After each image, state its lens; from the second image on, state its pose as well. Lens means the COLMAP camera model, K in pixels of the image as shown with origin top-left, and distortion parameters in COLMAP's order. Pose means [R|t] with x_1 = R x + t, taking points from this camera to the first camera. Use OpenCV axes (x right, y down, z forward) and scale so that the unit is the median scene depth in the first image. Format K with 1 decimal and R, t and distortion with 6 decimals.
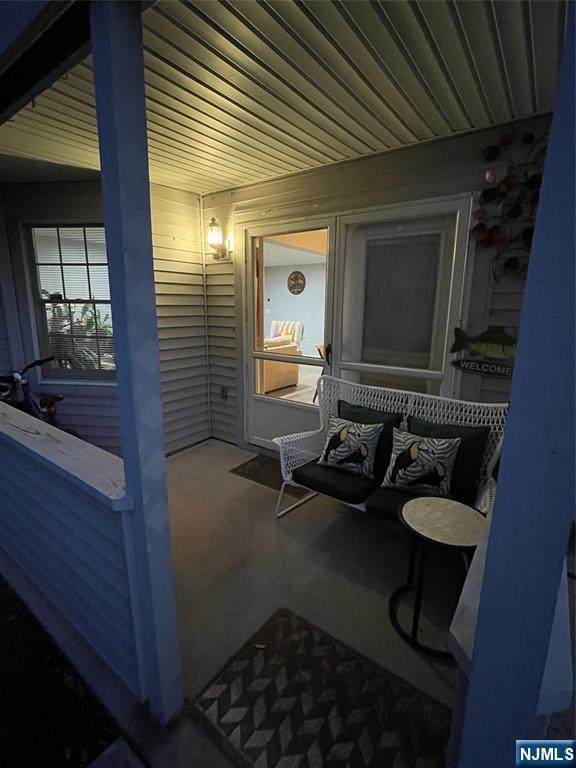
lens RADIAL K [[368.3, 0, 283.2], [0, 368.3, 376.8], [0, 0, 1]] dist [0.004832, 0.001857]
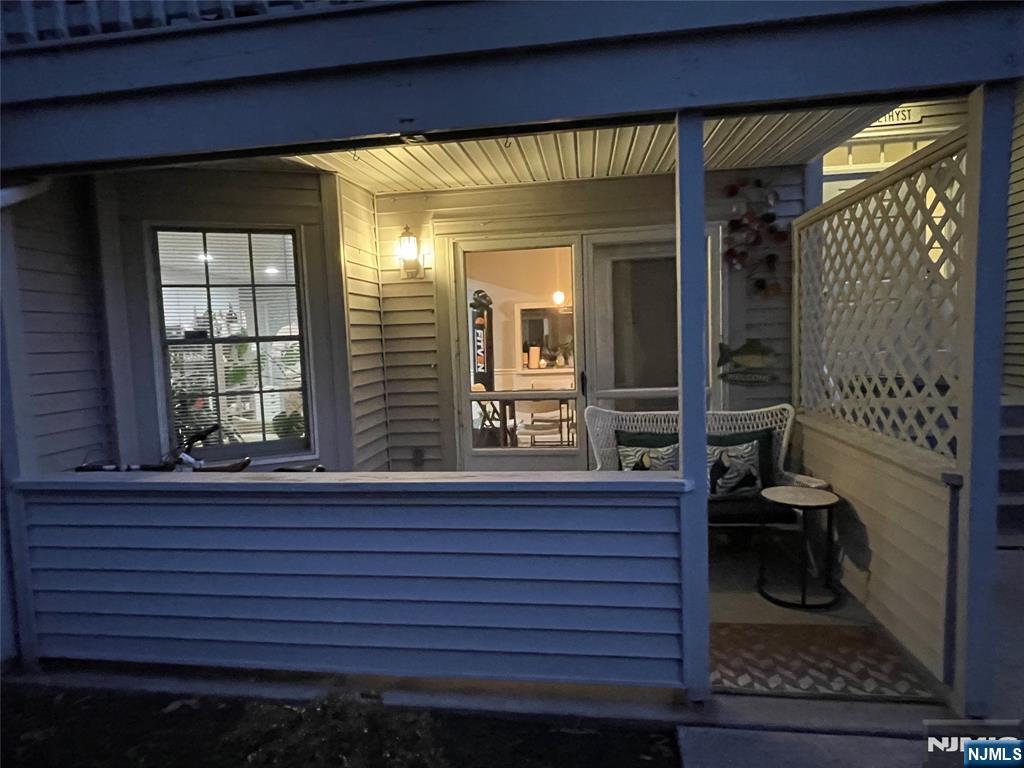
lens RADIAL K [[605.1, 0, 509.4], [0, 605.1, 385.2], [0, 0, 1]] dist [-0.006077, -0.002420]
pose [[0.884927, -0.080590, 0.458705, -0.842191], [0.137250, 0.986302, -0.091497, 0.060375], [-0.445048, 0.143925, 0.883865, -0.233318]]
